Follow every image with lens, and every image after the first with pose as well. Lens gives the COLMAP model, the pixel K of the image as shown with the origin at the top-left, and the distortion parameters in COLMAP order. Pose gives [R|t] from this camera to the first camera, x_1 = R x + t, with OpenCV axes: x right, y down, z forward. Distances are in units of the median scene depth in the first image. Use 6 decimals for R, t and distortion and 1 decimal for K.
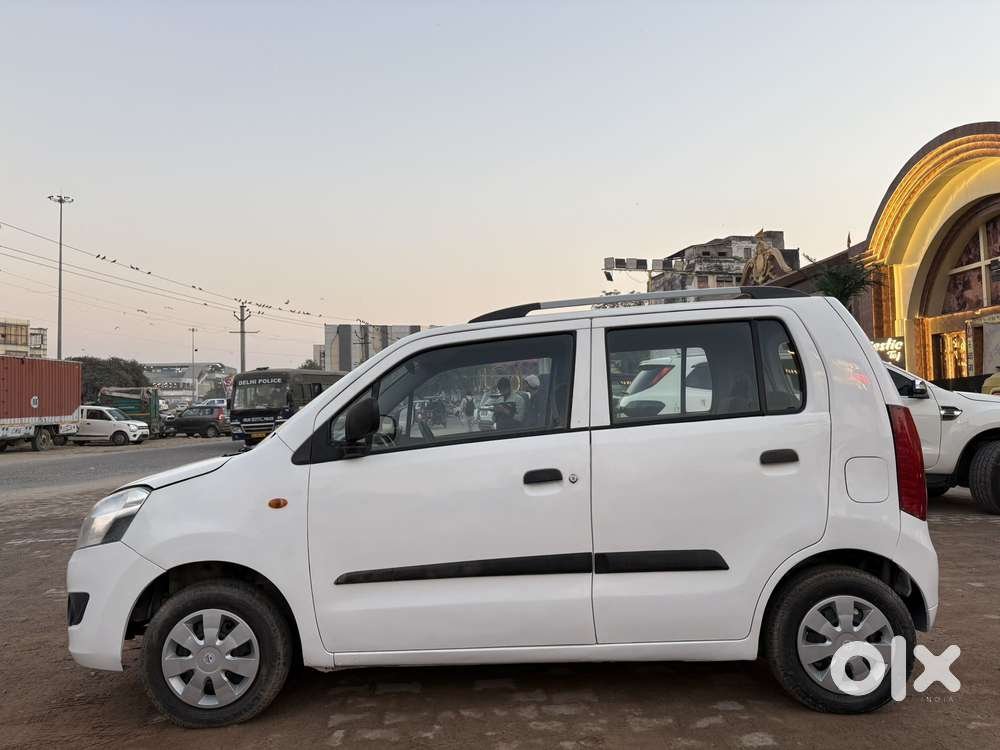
lens RADIAL K [[755.7, 0, 501.8], [0, 755.7, 379.8], [0, 0, 1]] dist [0.029091, -0.042644]
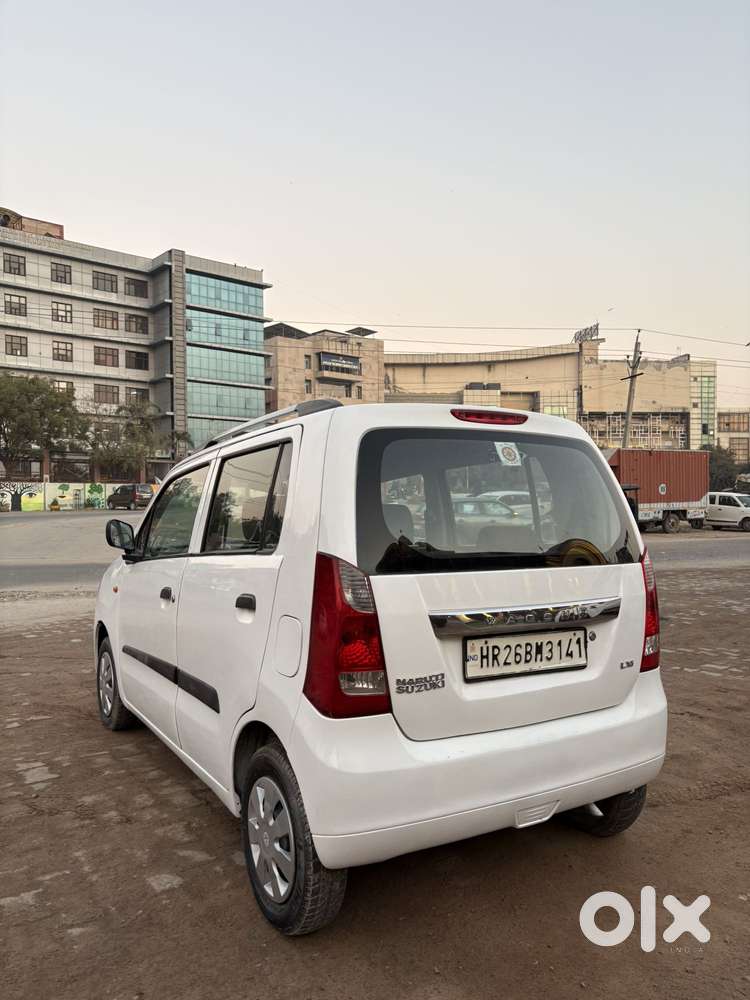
lens RADIAL K [[755.7, 0, 379.9], [0, 755.7, 505.4], [0, 0, 1]] dist [0.029091, -0.042644]
pose [[0.518099, 0.020858, -0.855067, 5.486375], [0.027736, 0.998767, 0.041170, -0.197864], [0.854871, -0.045047, 0.516881, 3.130455]]
